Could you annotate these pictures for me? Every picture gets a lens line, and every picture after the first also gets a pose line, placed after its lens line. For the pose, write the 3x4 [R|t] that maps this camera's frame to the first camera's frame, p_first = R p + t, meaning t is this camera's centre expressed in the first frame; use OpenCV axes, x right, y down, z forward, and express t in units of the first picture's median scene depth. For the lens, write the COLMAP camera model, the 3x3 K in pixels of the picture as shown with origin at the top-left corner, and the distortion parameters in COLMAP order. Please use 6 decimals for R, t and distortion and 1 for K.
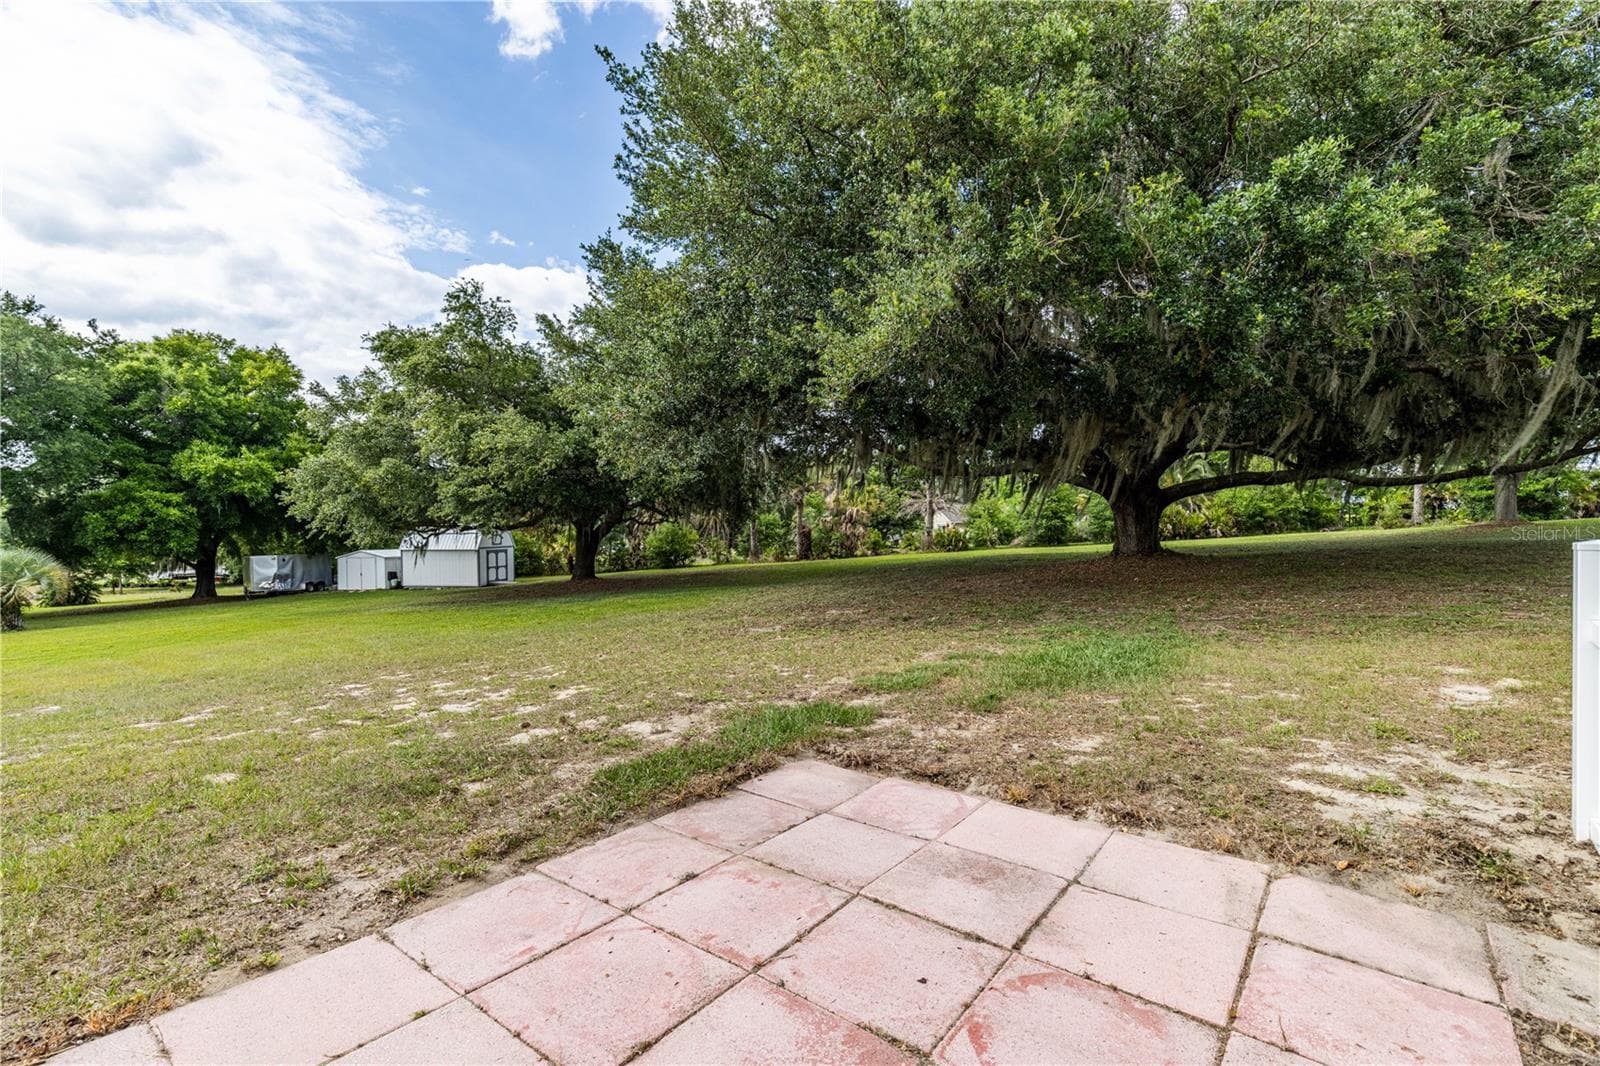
lens RADIAL K [[722.0, 0, 803.4], [0, 722.0, 522.8], [0, 0, 1]] dist [0.004089, -0.000203]
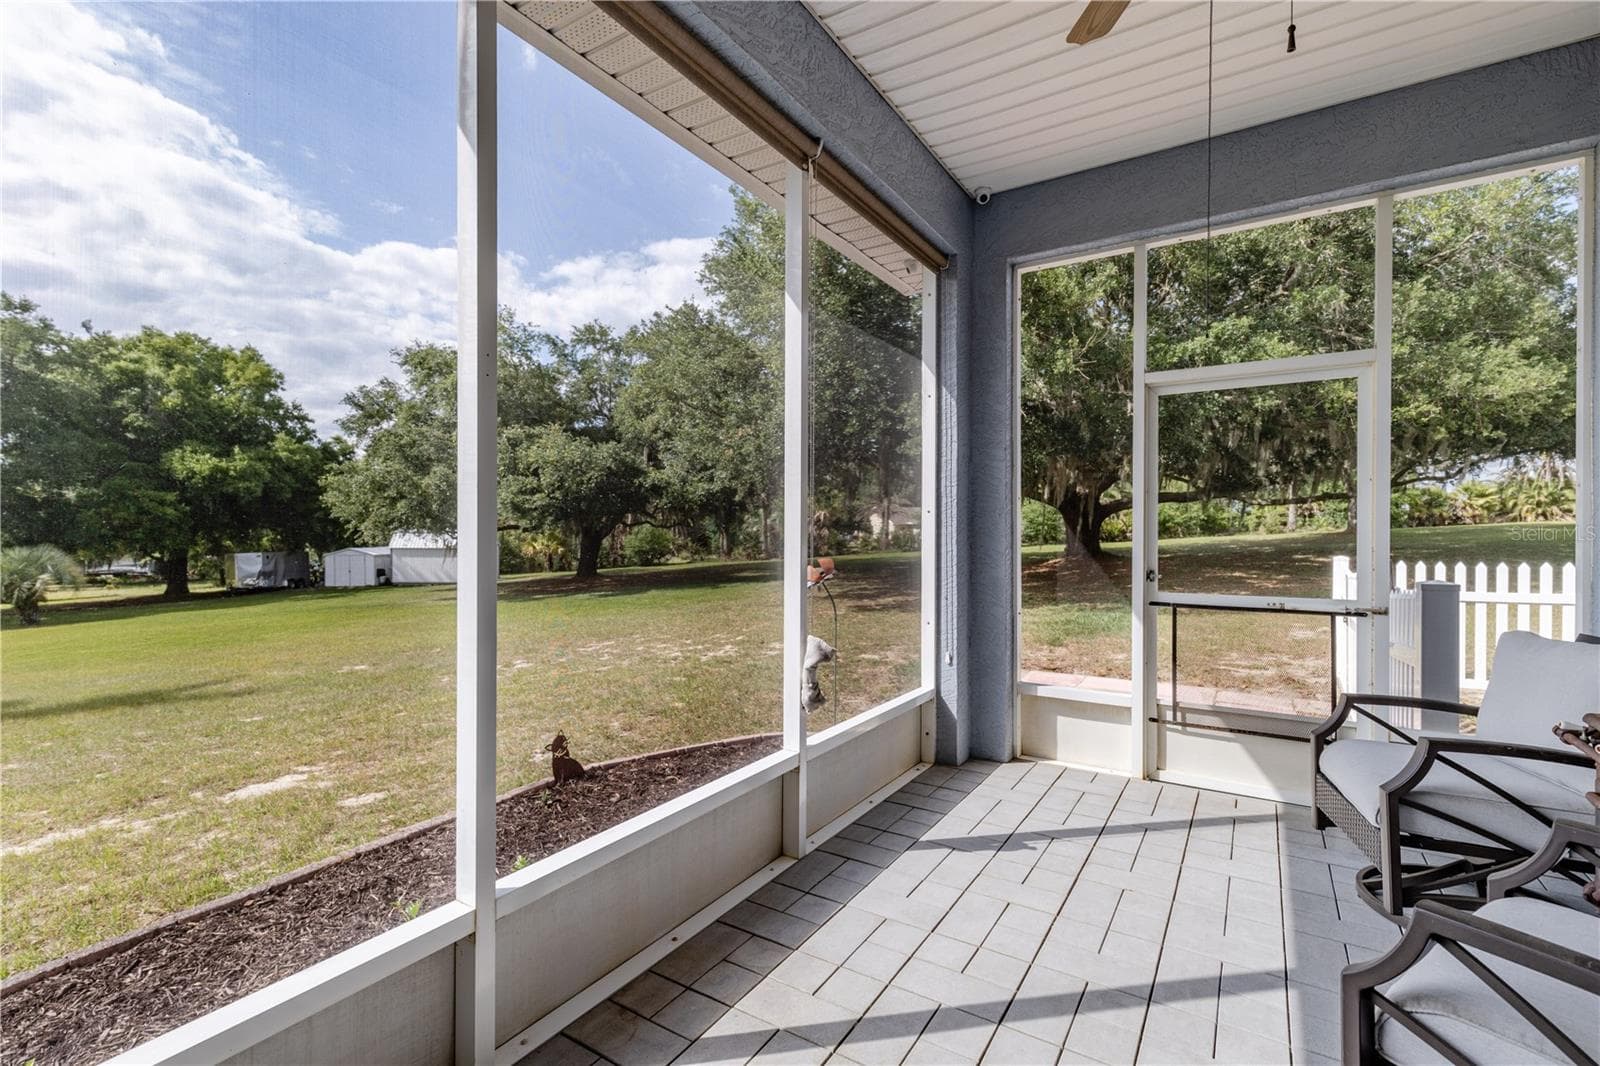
lens RADIAL K [[722.0, 0, 797.0], [0, 722.0, 531.6], [0, 0, 1]] dist [0.004089, -0.000203]
pose [[0.994998, 0.006565, 0.099680, -0.084697], [-0.008027, 0.999866, 0.014268, -0.006768], [-0.099573, -0.014997, 0.994917, -0.107356]]
